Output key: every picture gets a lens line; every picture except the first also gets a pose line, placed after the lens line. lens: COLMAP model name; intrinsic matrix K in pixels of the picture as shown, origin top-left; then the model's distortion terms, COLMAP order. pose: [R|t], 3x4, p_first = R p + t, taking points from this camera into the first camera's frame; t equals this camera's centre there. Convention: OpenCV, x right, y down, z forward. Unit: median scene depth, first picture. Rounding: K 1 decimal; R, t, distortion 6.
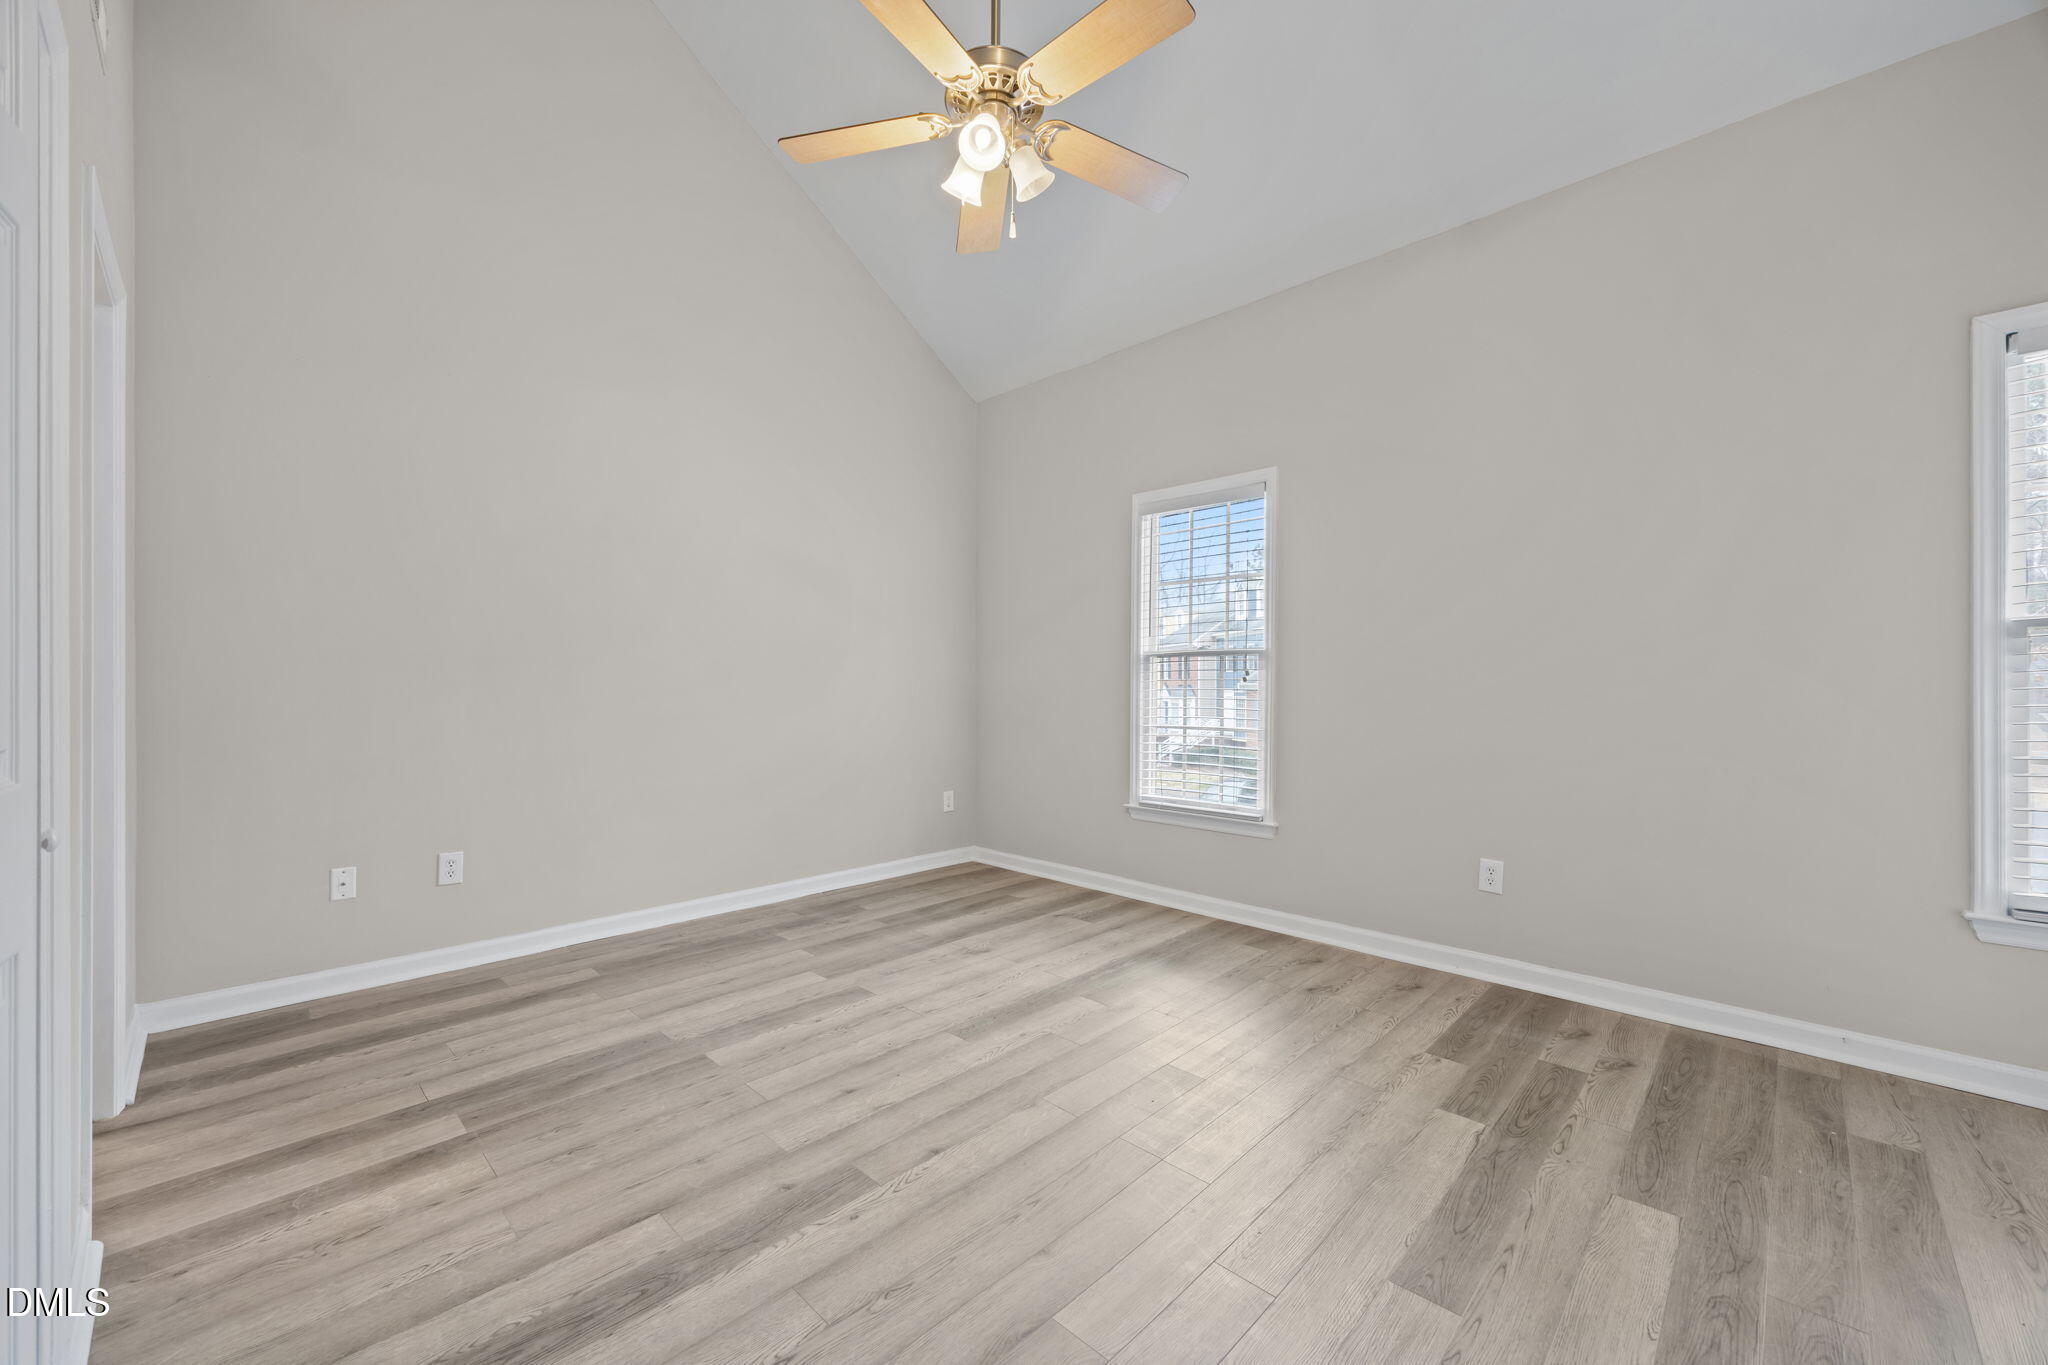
lens RADIAL K [[789.1, 0, 1023.5], [0, 789.1, 686.4], [0, 0, 1]] dist [-0.003333, -0.000307]
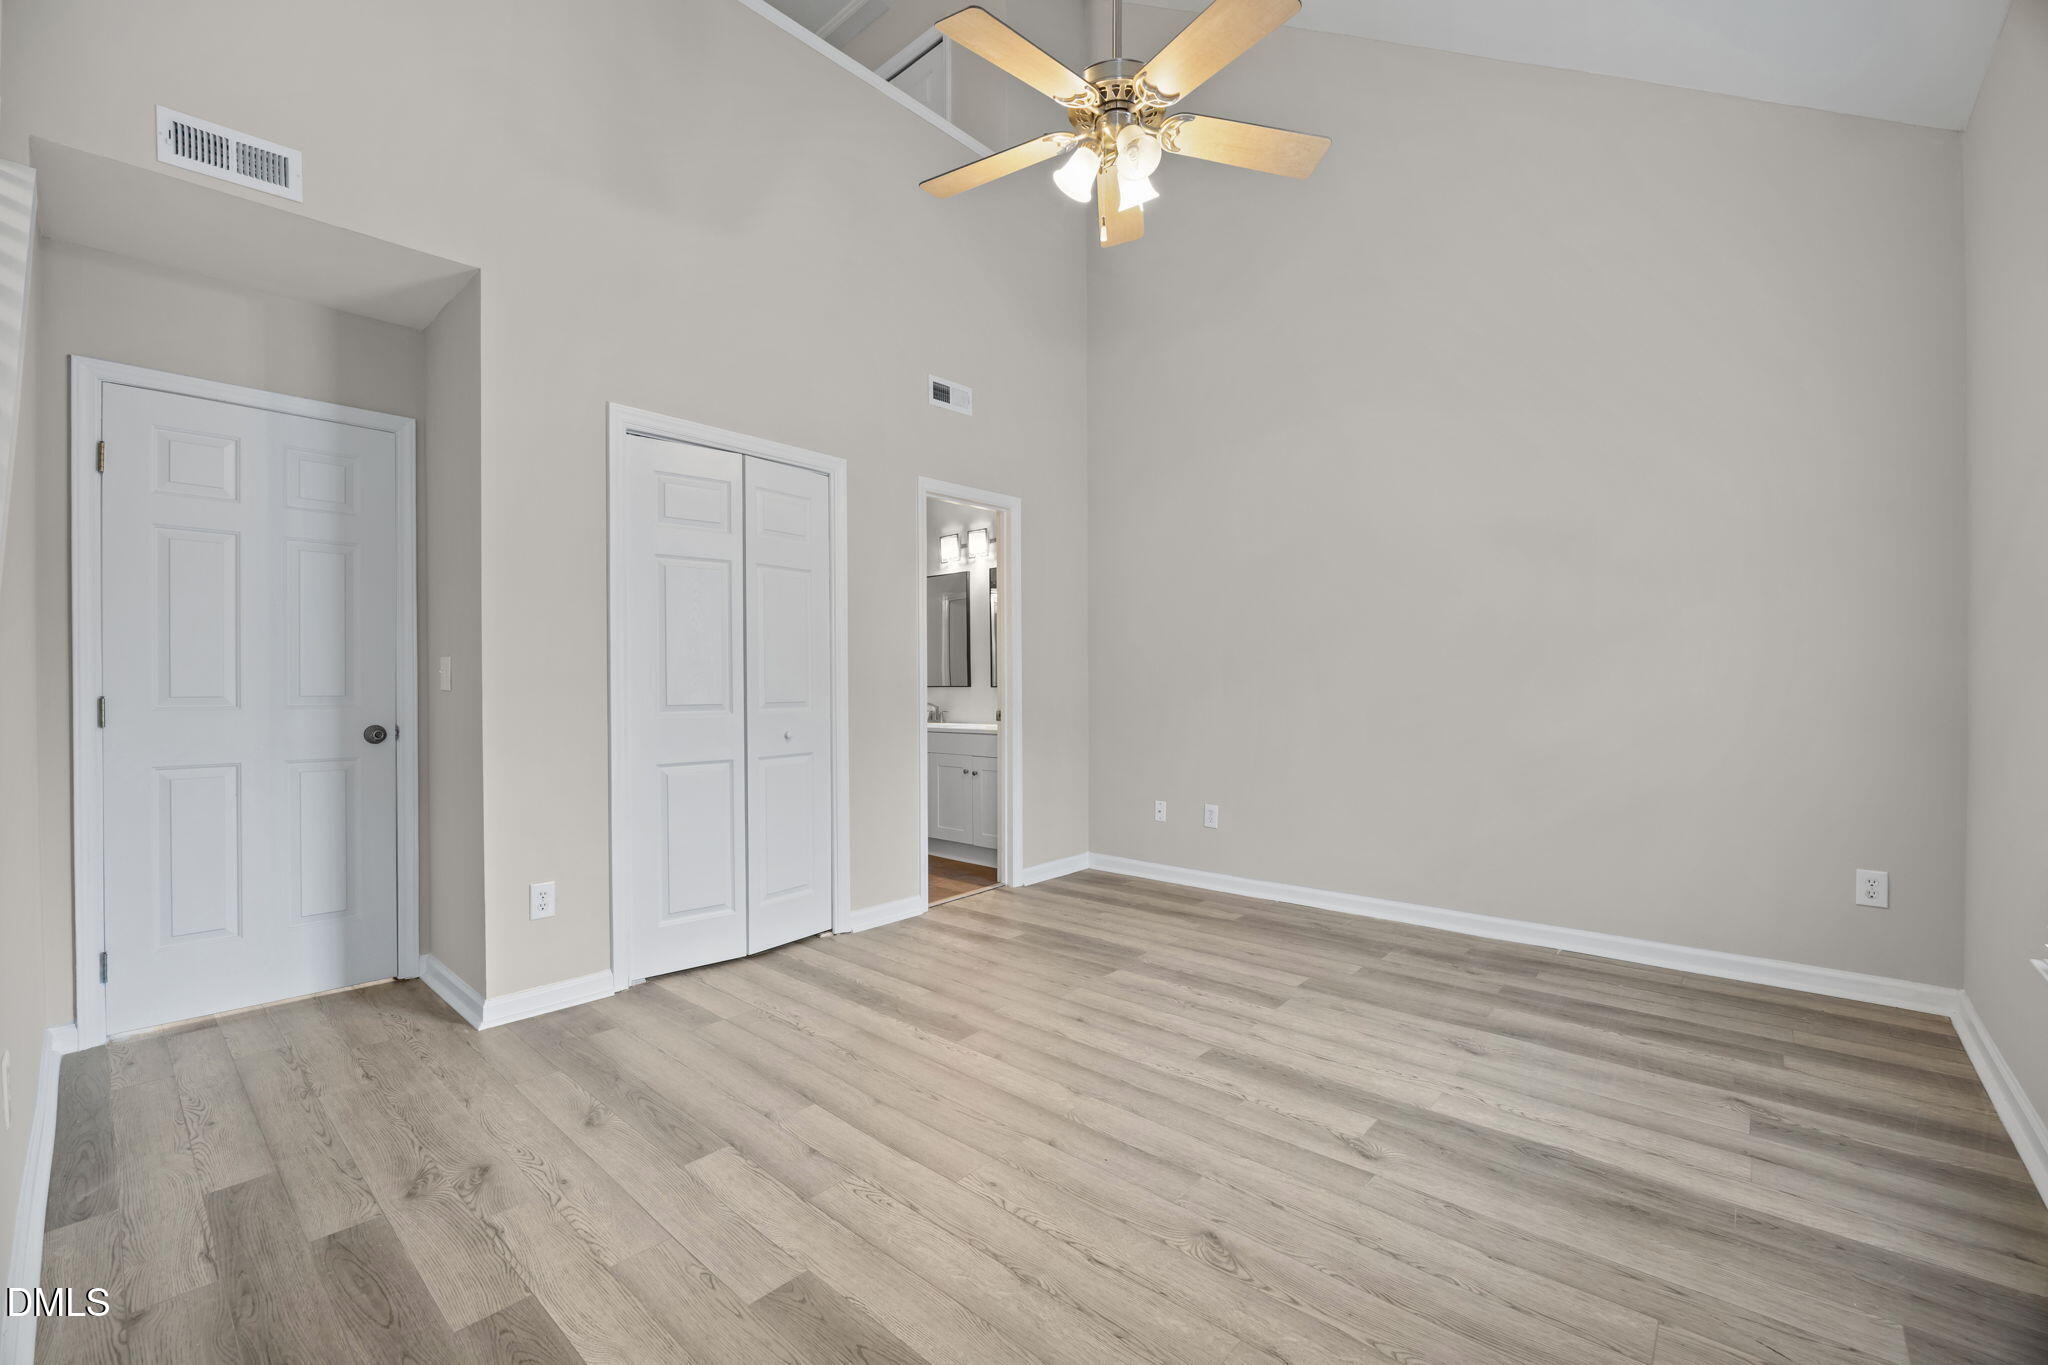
lens RADIAL K [[789.1, 0, 1023.5], [0, 789.1, 686.4], [0, 0, 1]] dist [-0.003333, -0.000307]
pose [[0.086888, -0.000280, -0.996218, 0.734401], [0.006154, 0.999981, 0.000256, -0.015799], [0.996199, -0.006153, 0.086888, 0.570710]]
